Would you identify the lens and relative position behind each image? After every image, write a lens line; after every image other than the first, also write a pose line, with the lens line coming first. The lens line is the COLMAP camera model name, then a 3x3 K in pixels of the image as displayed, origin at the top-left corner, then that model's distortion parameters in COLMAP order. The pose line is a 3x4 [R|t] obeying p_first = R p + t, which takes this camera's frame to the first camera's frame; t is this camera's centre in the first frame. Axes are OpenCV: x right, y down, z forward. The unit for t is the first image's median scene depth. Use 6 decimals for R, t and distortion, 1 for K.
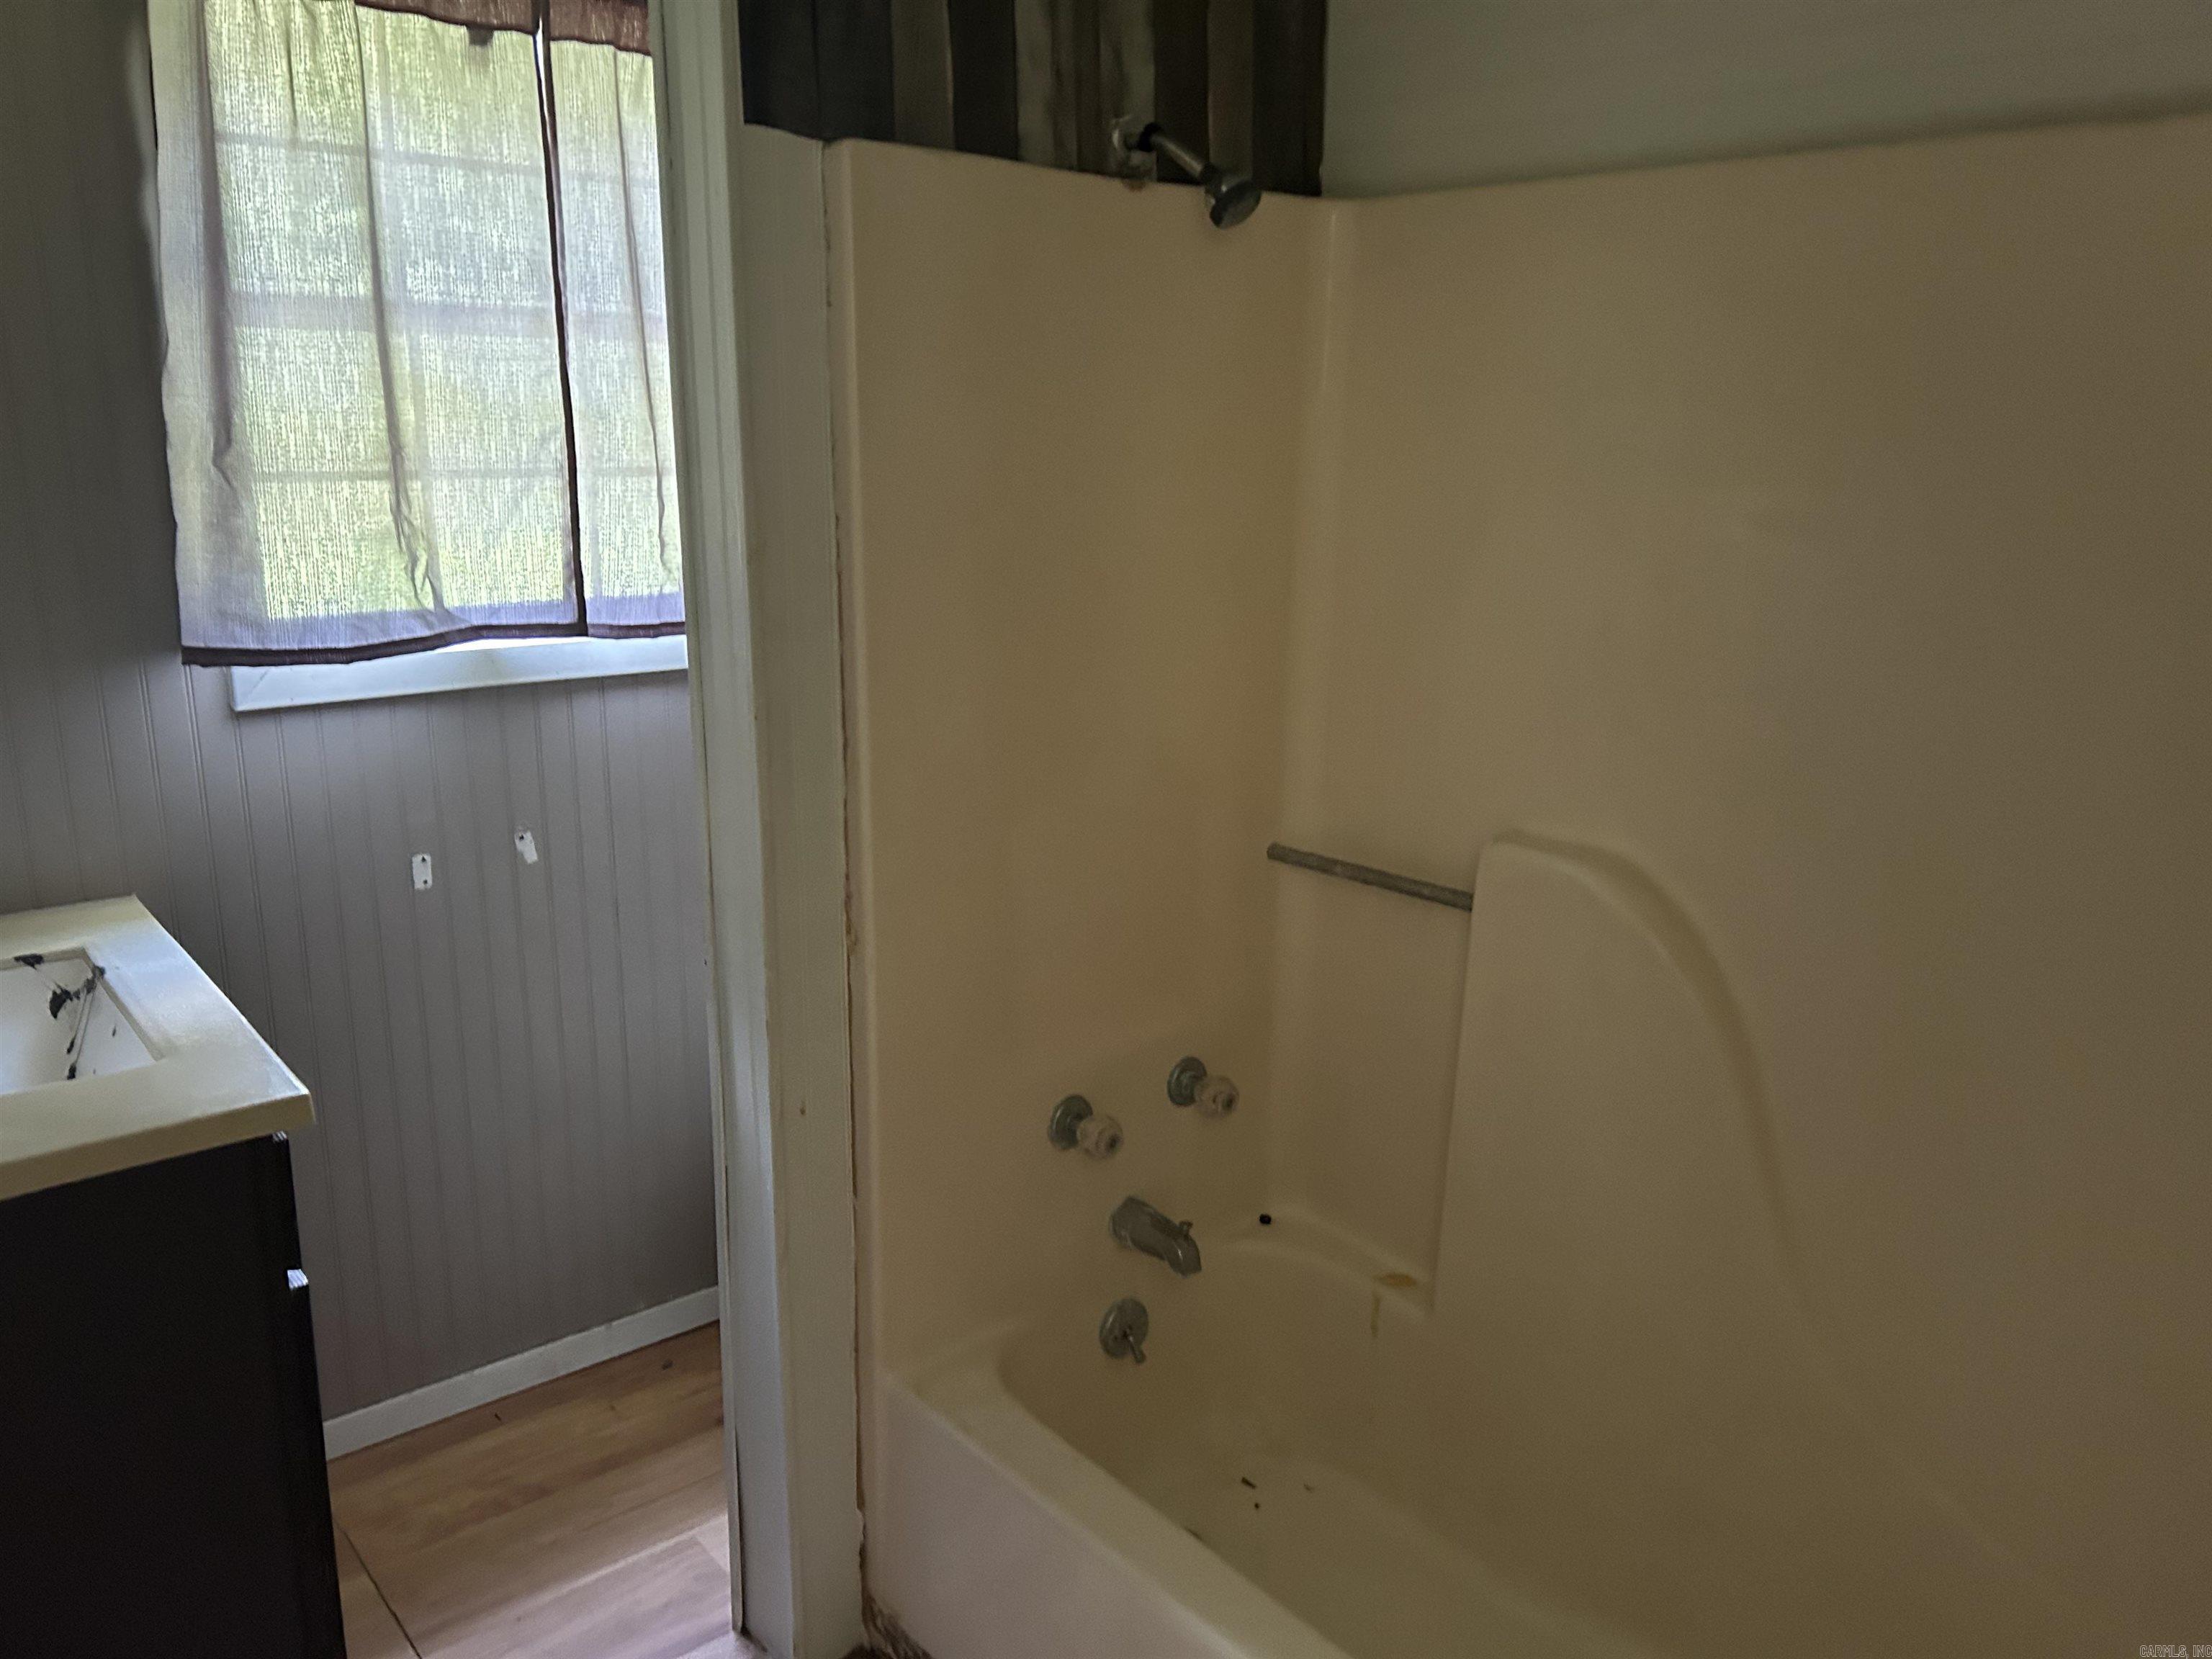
lens RADIAL K [[1669.6, 0, 1087.2], [0, 1669.6, 822.3], [0, 0, 1]] dist [0.080364, -0.105675]
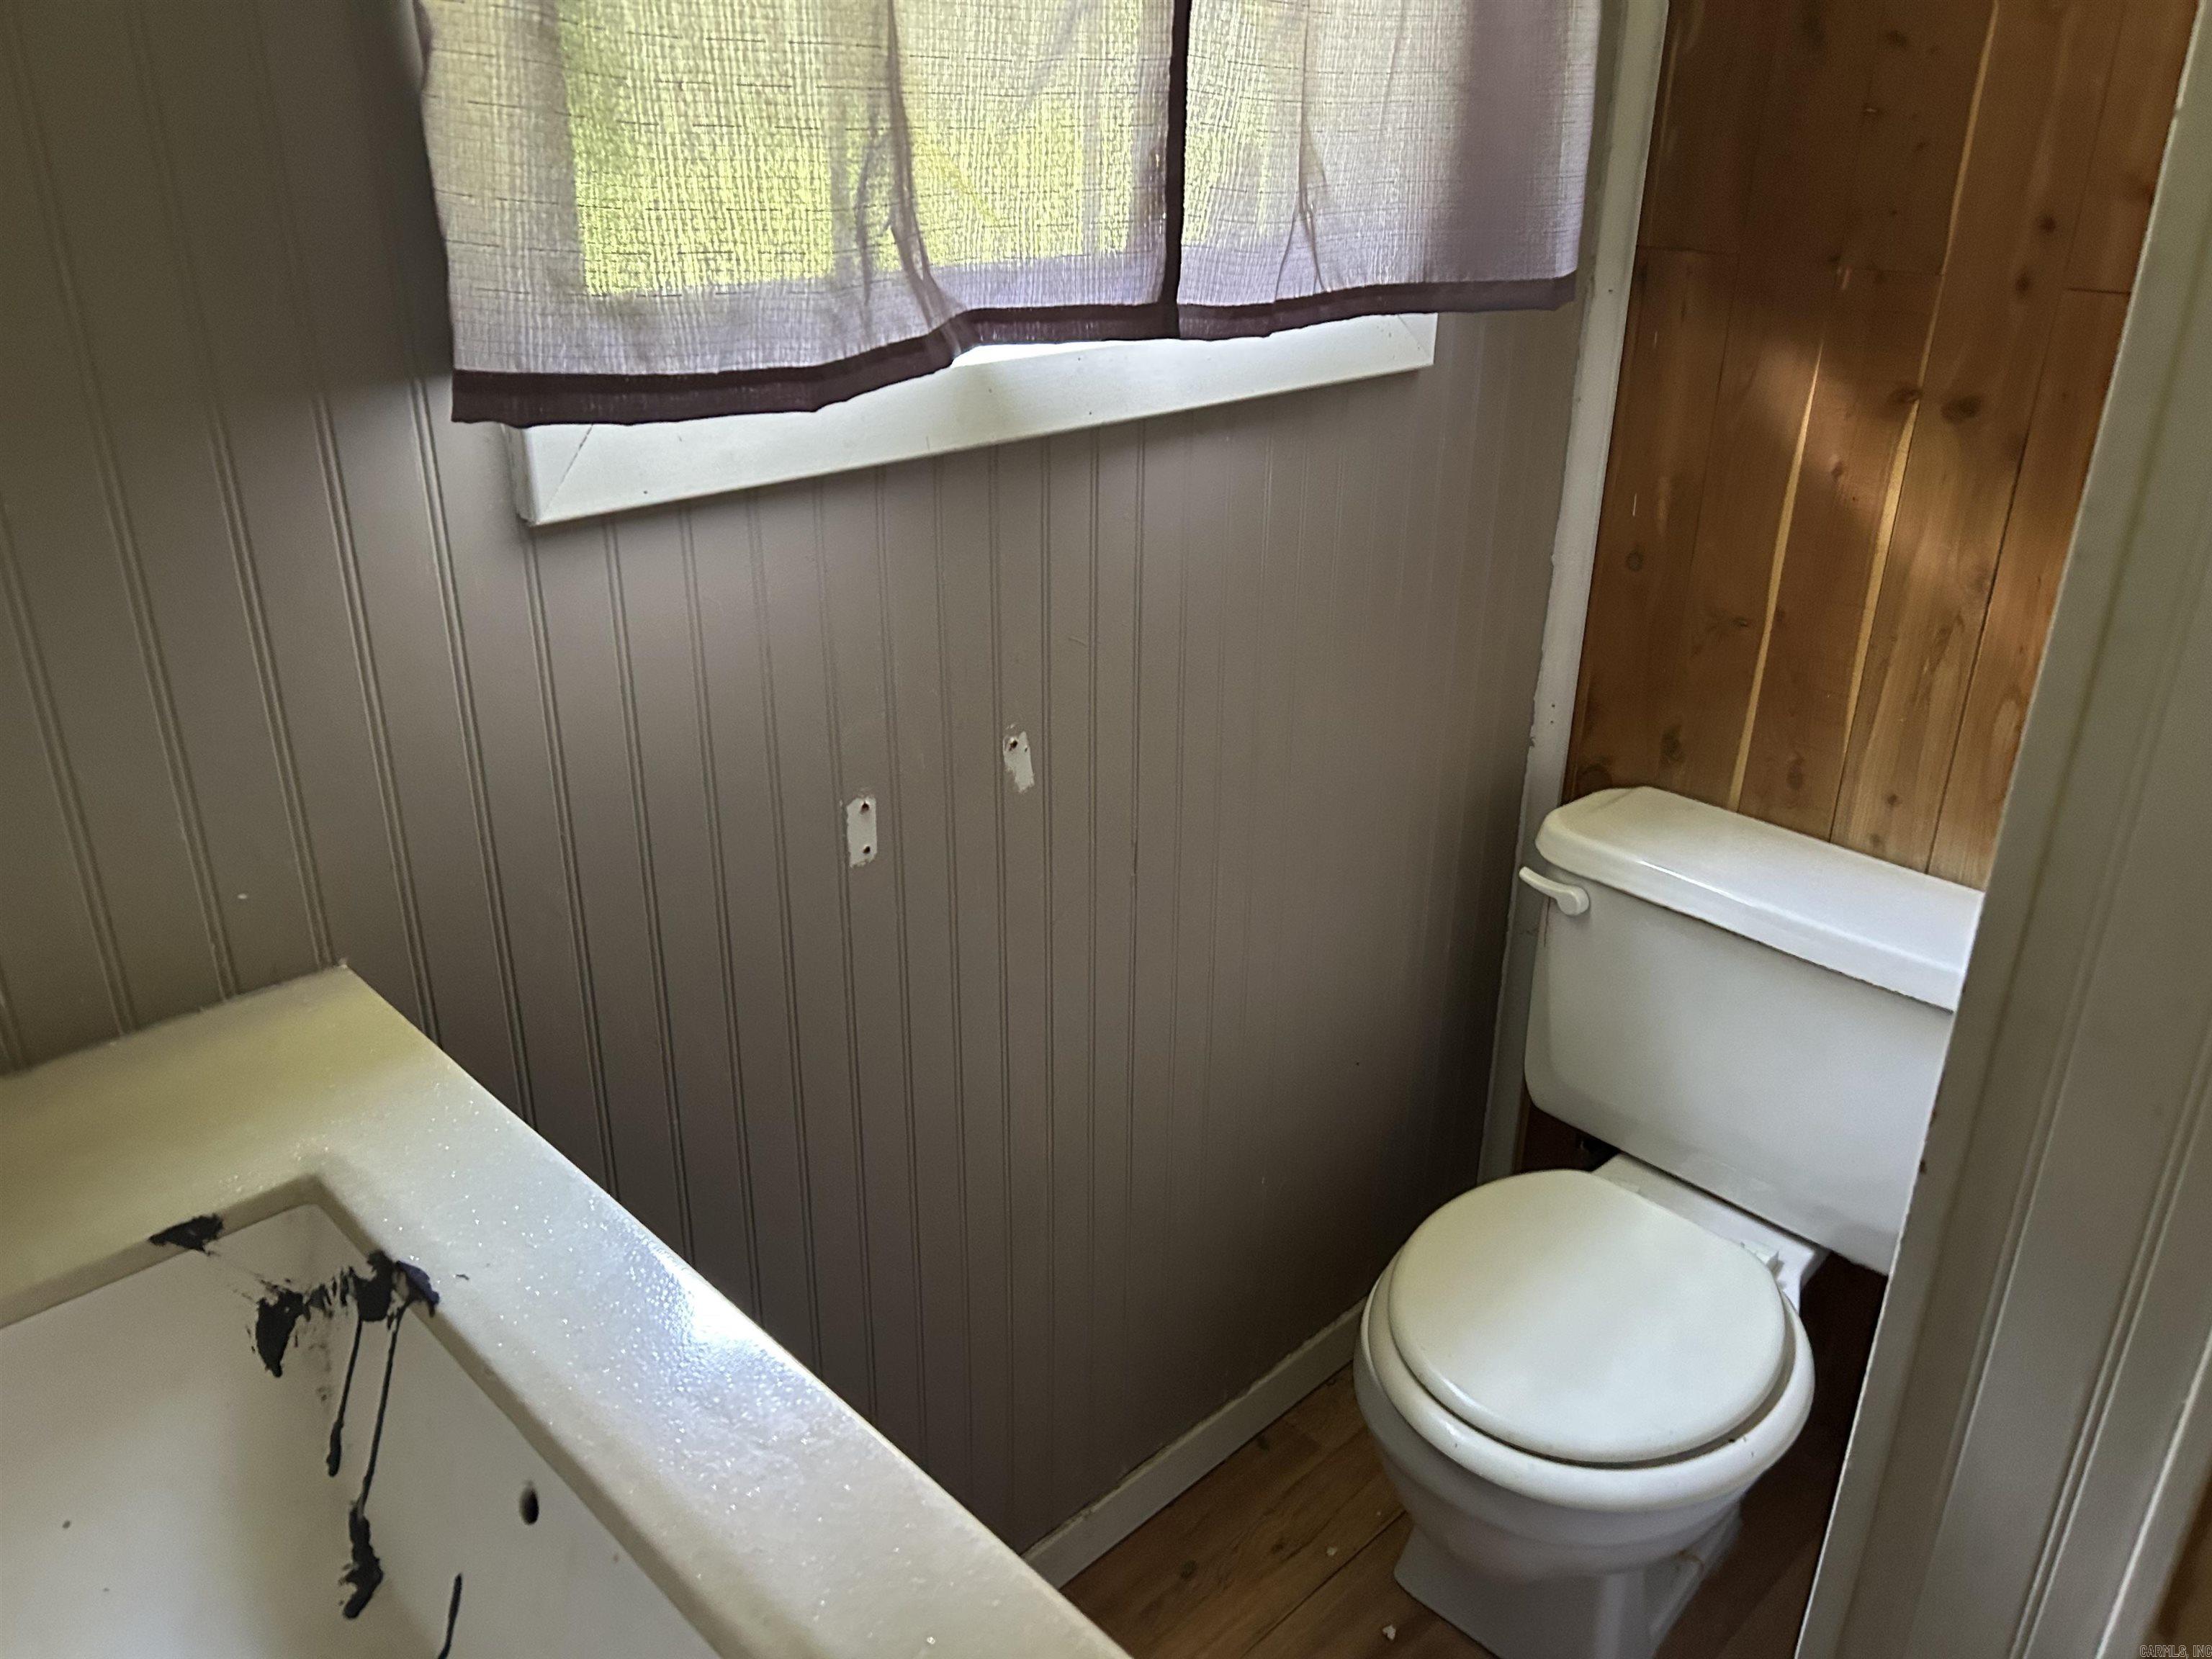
lens RADIAL K [[1669.6, 0, 1087.2], [0, 1669.6, 822.3], [0, 0, 1]] dist [0.080364, -0.105675]
pose [[0.996573, -0.037594, 0.073683, -0.391029], [0.024738, 0.985442, 0.168204, -0.058697], [-0.078934, -0.165805, 0.982994, 0.547317]]
